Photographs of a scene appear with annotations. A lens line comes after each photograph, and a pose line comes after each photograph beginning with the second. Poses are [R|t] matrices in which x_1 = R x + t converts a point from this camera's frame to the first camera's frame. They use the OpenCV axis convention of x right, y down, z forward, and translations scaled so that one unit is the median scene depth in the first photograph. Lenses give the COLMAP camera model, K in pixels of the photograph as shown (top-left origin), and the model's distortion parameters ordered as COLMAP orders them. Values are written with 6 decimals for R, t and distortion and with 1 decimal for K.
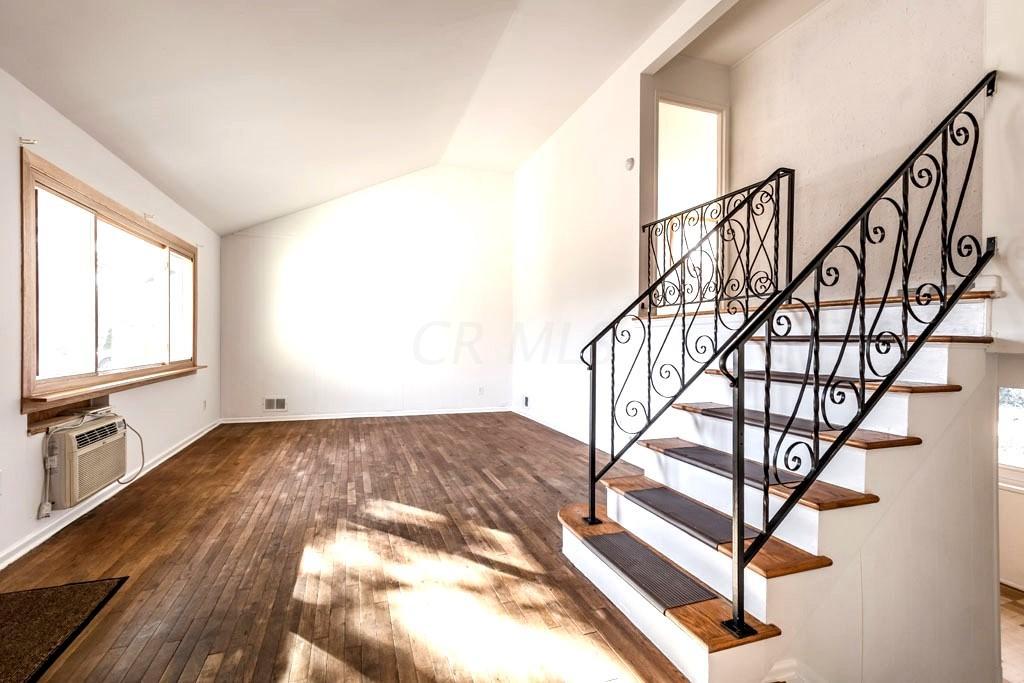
lens RADIAL K [[467.7, 0, 510.0], [0, 467.7, 344.3], [0, 0, 1]] dist [0.008425, -0.001903]
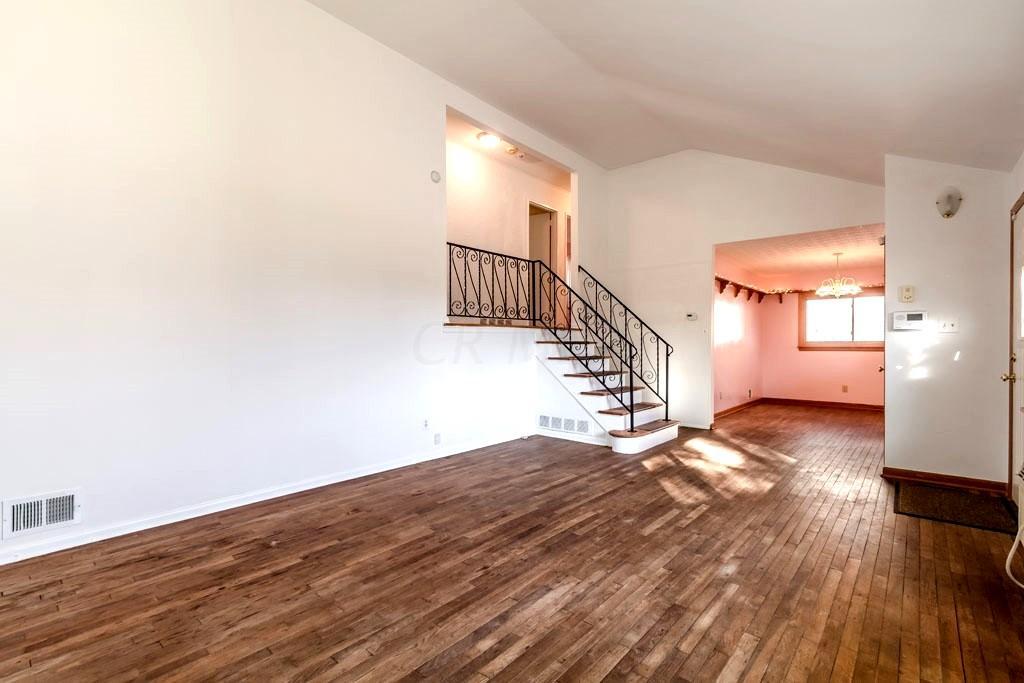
lens RADIAL K [[467.7, 0, 515.0], [0, 467.7, 337.0], [0, 0, 1]] dist [0.008425, -0.001903]
pose [[-0.508819, 0.003590, 0.860866, -0.961799], [0.000282, 0.999992, -0.004003, -0.021562], [-0.860873, -0.001794, -0.508816, 1.796063]]
